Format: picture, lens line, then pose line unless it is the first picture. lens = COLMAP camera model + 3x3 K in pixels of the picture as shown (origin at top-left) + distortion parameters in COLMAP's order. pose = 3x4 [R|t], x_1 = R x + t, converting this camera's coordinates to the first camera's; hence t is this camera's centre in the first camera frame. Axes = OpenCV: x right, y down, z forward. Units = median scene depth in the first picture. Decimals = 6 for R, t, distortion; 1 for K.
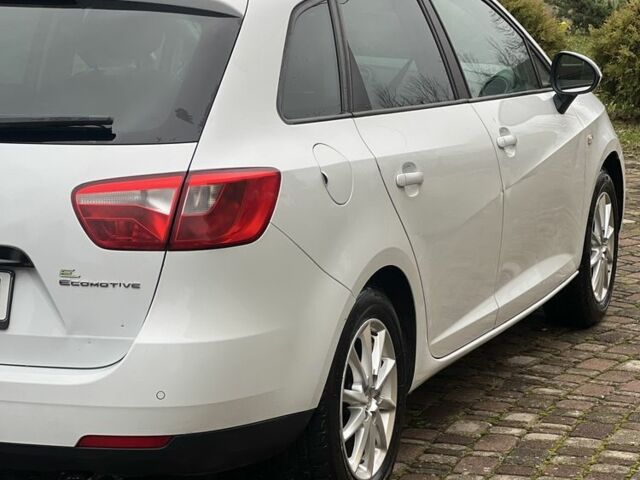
lens RADIAL K [[1978.1, 0, 320.0], [0, 1978.1, 240.0], [0, 0, 1]] dist [-0.385801, 11.702651]
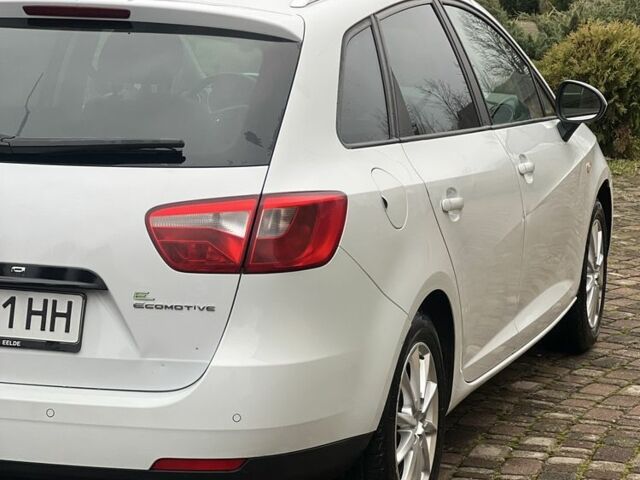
lens RADIAL K [[1978.1, 0, 320.0], [0, 1978.1, 240.0], [0, 0, 1]] dist [-0.385801, 11.702651]
pose [[0.998064, 0.002164, 0.062159, -0.090638], [-0.001162, 0.999869, -0.016151, 0.004147], [-0.062186, 0.016047, 0.997936, -0.002575]]
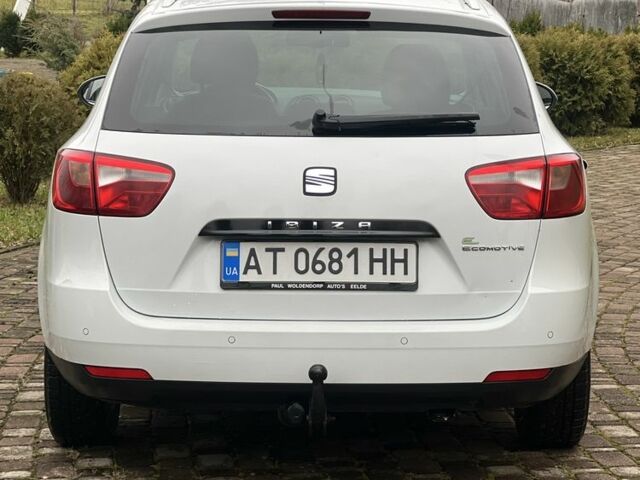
lens RADIAL K [[1978.1, 0, 320.0], [0, 1978.1, 240.0], [0, 0, 1]] dist [-0.385801, 11.702651]
pose [[0.923104, -0.041312, 0.382324, -0.614492], [0.057787, 0.997825, -0.031706, 0.045138], [-0.380183, 0.051361, 0.923484, -0.082047]]
